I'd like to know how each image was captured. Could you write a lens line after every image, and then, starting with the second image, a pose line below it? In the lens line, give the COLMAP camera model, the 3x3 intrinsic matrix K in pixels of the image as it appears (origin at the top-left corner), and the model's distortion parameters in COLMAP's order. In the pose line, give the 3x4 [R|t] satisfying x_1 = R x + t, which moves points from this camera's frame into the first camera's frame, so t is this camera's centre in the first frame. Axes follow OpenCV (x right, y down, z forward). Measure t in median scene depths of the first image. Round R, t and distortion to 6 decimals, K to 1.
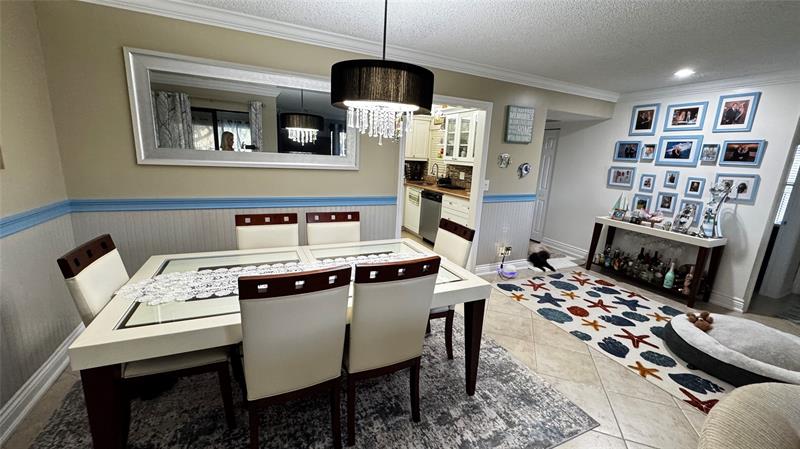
lens RADIAL K [[315.5, 0, 399.4], [0, 315.5, 226.3], [0, 0, 1]] dist [-0.003150, -0.000001]
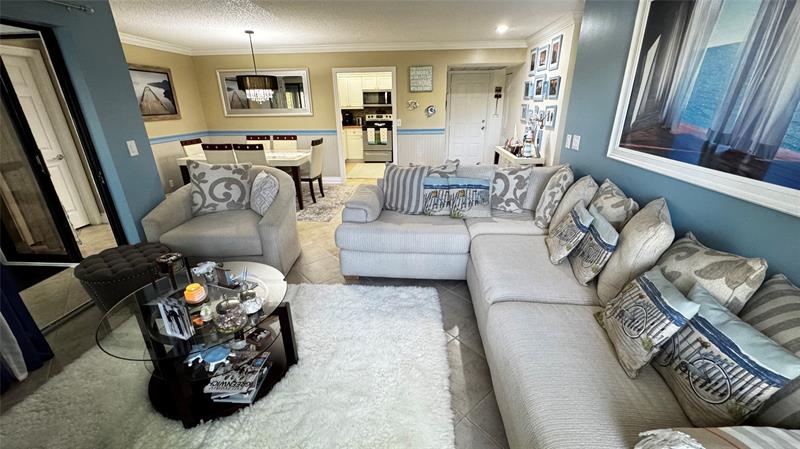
lens RADIAL K [[315.5, 0, 397.3], [0, 315.5, 224.3], [0, 0, 1]] dist [-0.003150, -0.000001]
pose [[0.868046, 0.121472, -0.481394, 1.089922], [-0.055210, 0.987211, 0.149553, 0.132549], [0.493404, -0.103241, 0.863651, -0.389471]]
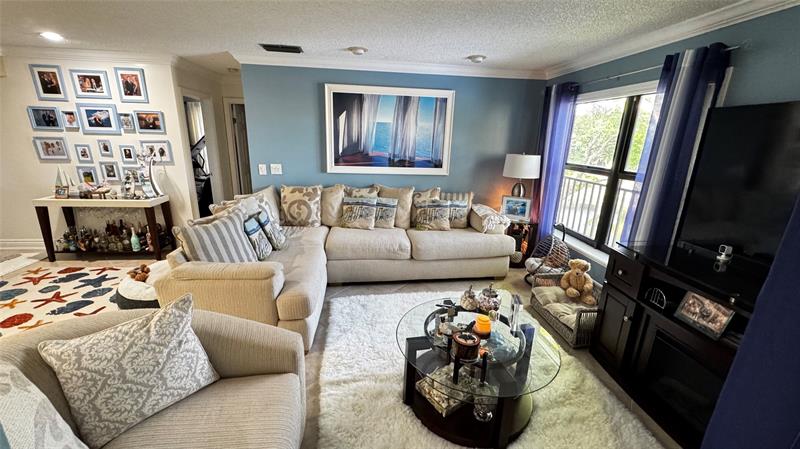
lens RADIAL K [[315.5, 0, 399.0], [0, 315.5, 225.4], [0, 0, 1]] dist [-0.003150, -0.000001]
pose [[0.324991, -0.298746, 0.897291, 0.201490], [0.198102, 0.949250, 0.244294, 0.027196], [-0.924736, 0.098362, 0.367680, -0.227530]]
